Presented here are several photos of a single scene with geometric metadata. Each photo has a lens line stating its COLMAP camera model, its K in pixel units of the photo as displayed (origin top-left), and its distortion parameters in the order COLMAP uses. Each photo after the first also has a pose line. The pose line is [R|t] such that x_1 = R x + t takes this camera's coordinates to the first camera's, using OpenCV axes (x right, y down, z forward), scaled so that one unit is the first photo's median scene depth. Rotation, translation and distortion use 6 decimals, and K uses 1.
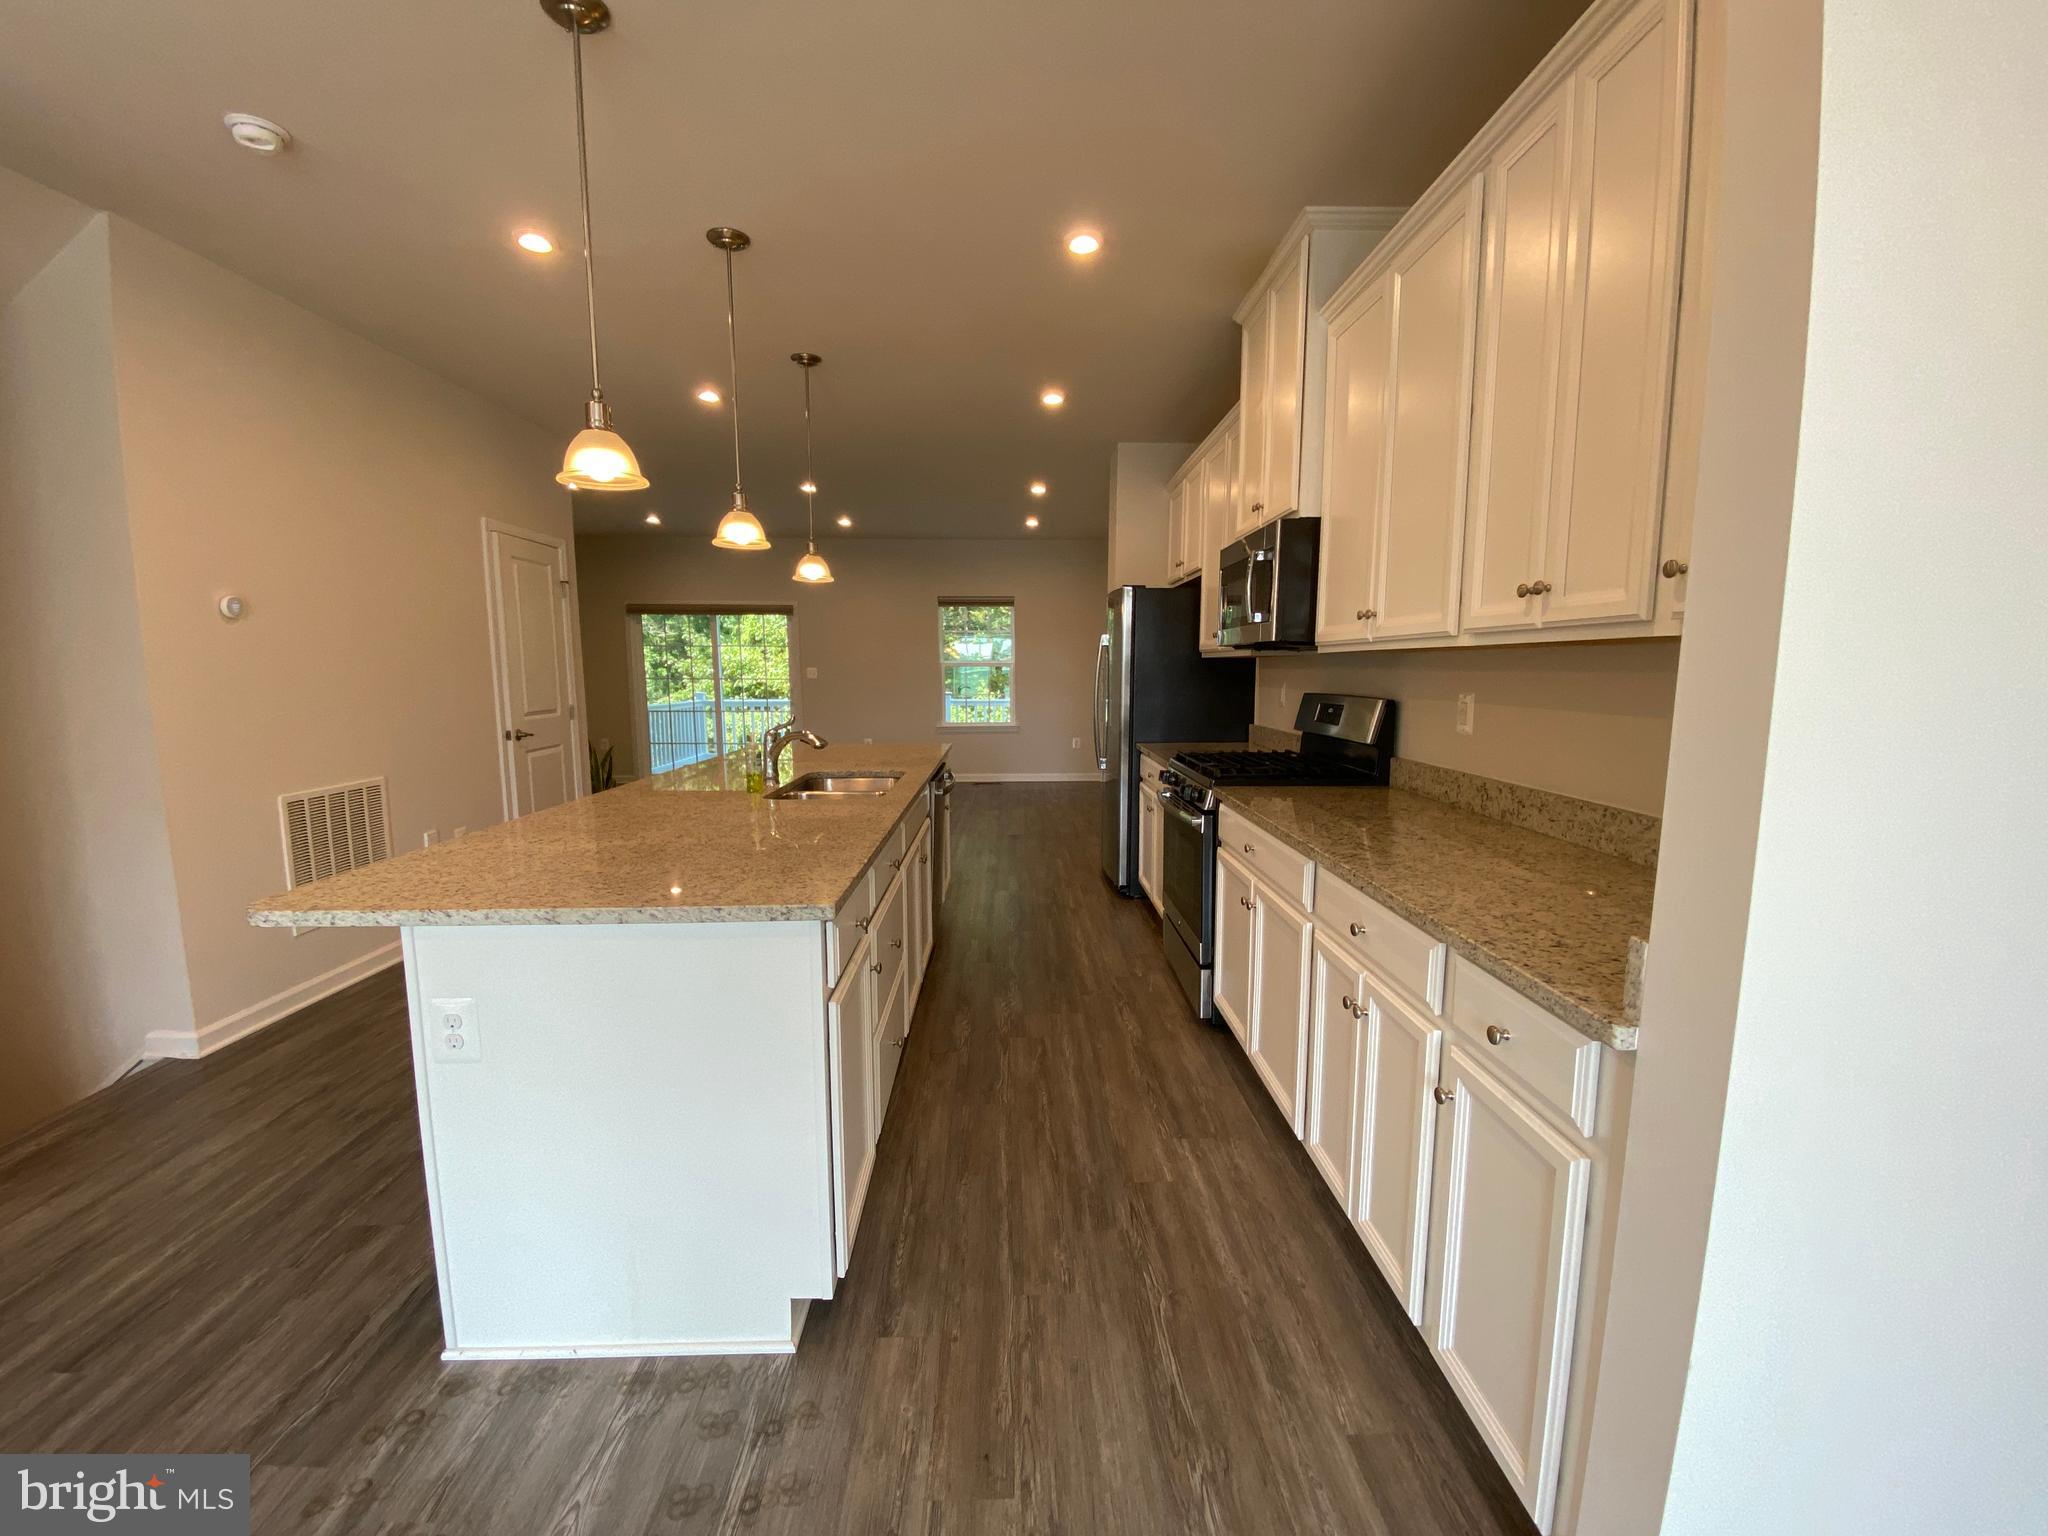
lens RADIAL K [[825.5, 0, 1022.7], [0, 825.5, 774.0], [0, 0, 1]] dist [0.038240, -0.031721]
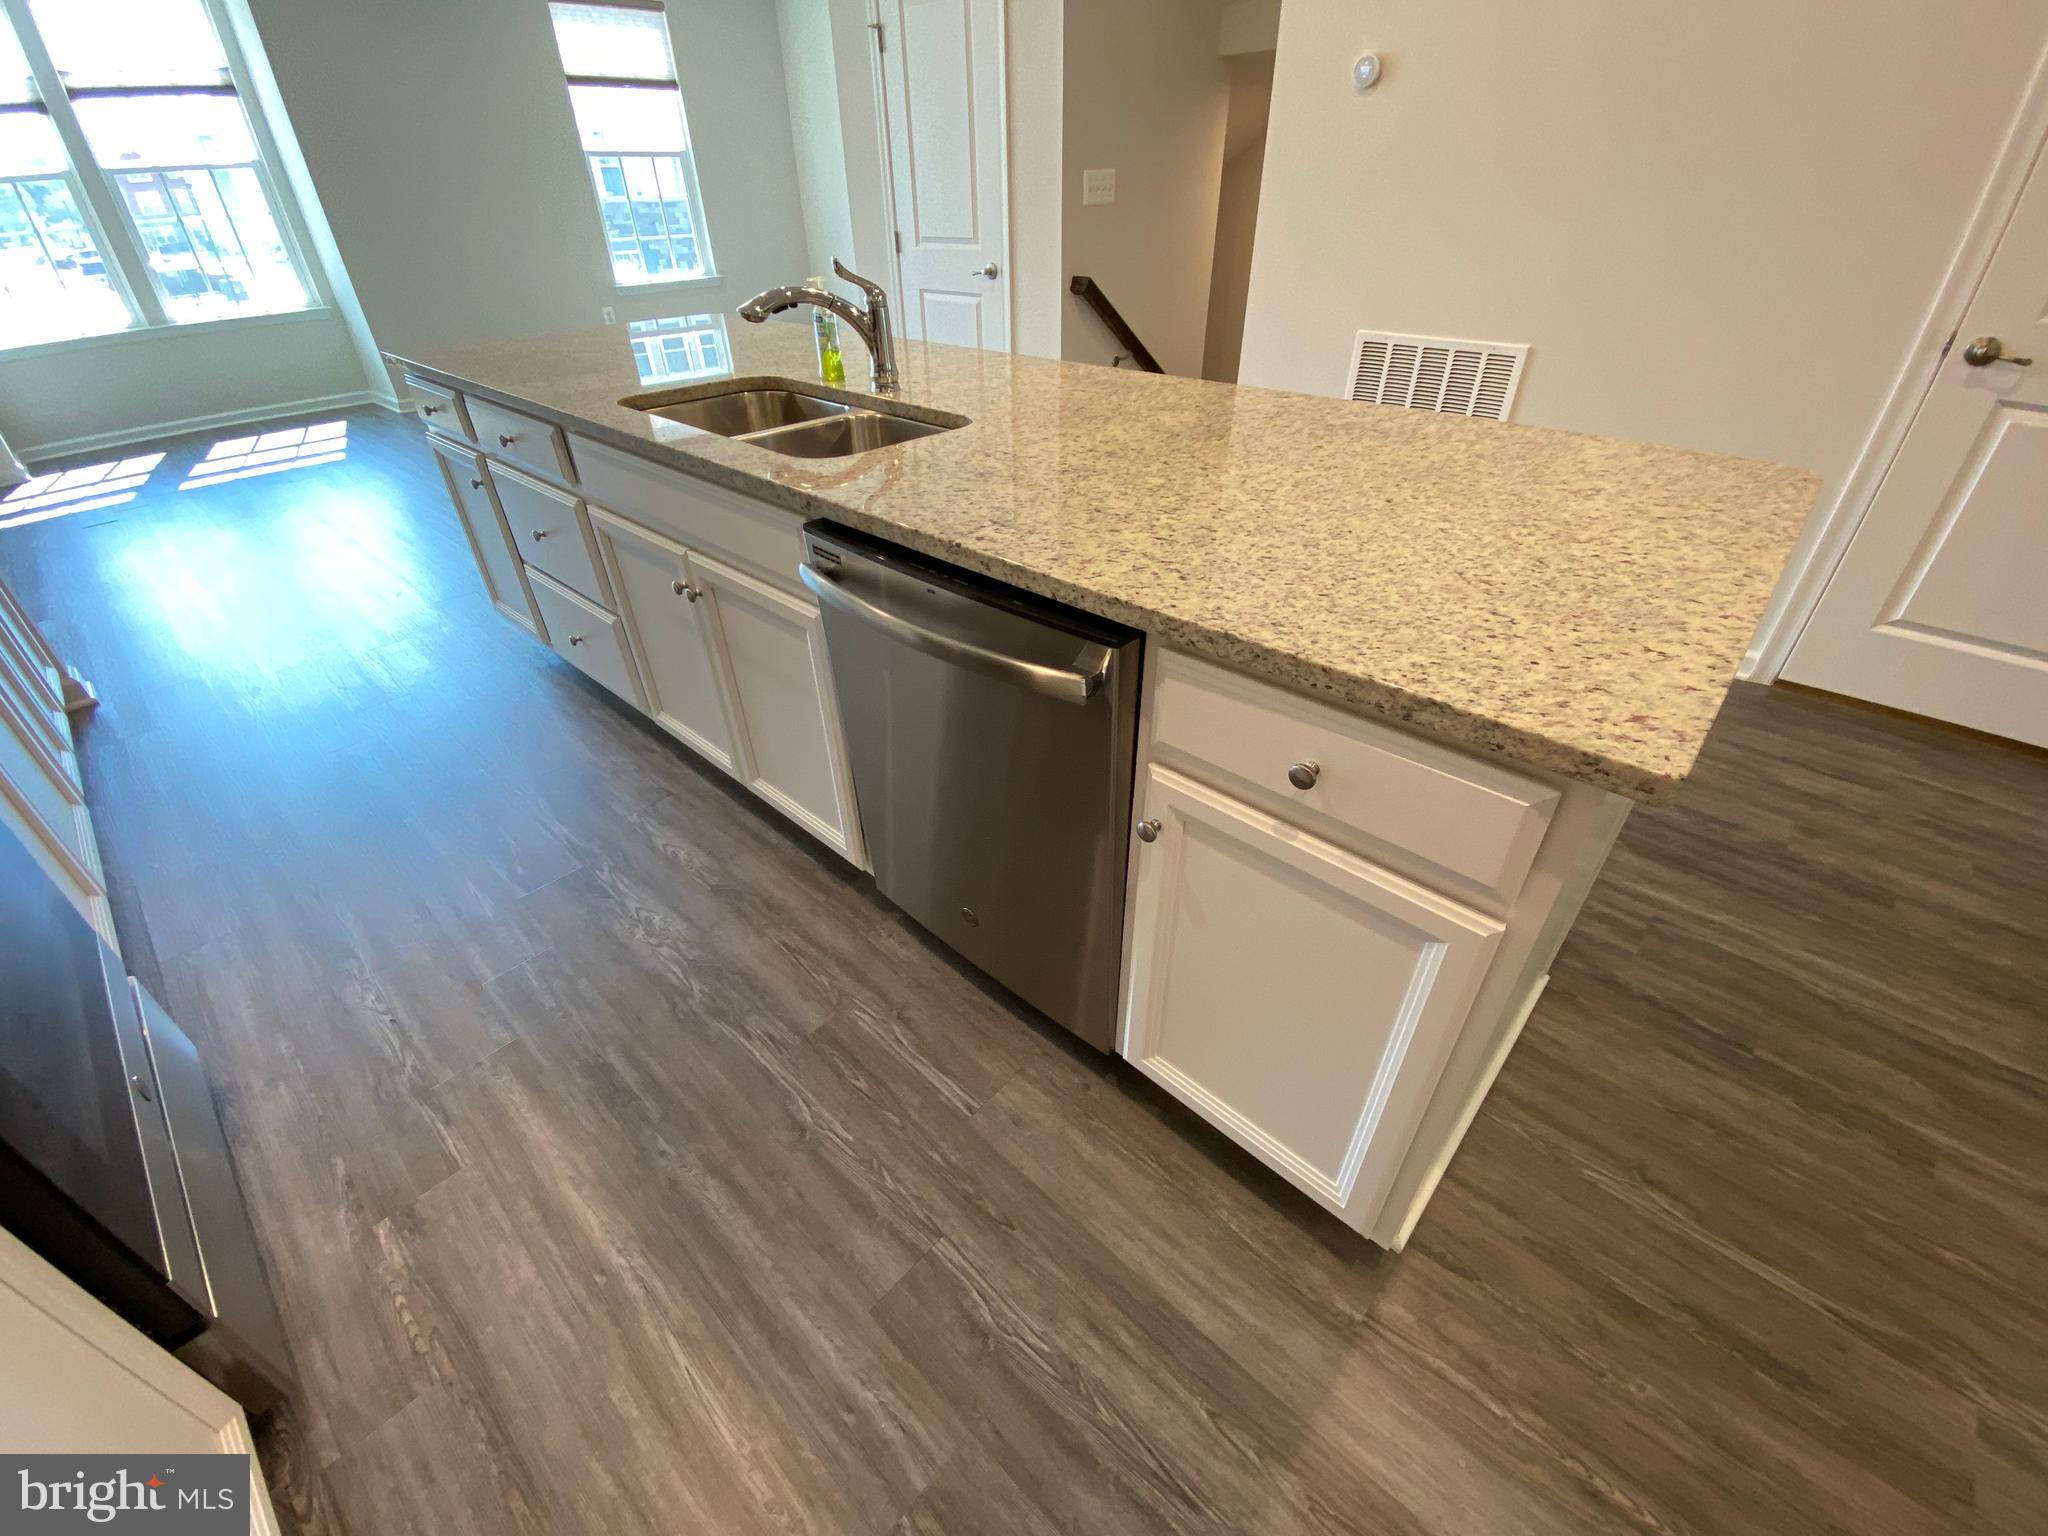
lens RADIAL K [[835.8, 0, 1025.6], [0, 835.8, 771.5], [0, 0, 1]] dist [0.027187, -0.026984]
pose [[-0.690533, 0.424183, -0.585861, 0.082865], [-0.077224, 0.762117, 0.642818, -0.154461], [0.719167, 0.489129, -0.493510, 1.312319]]
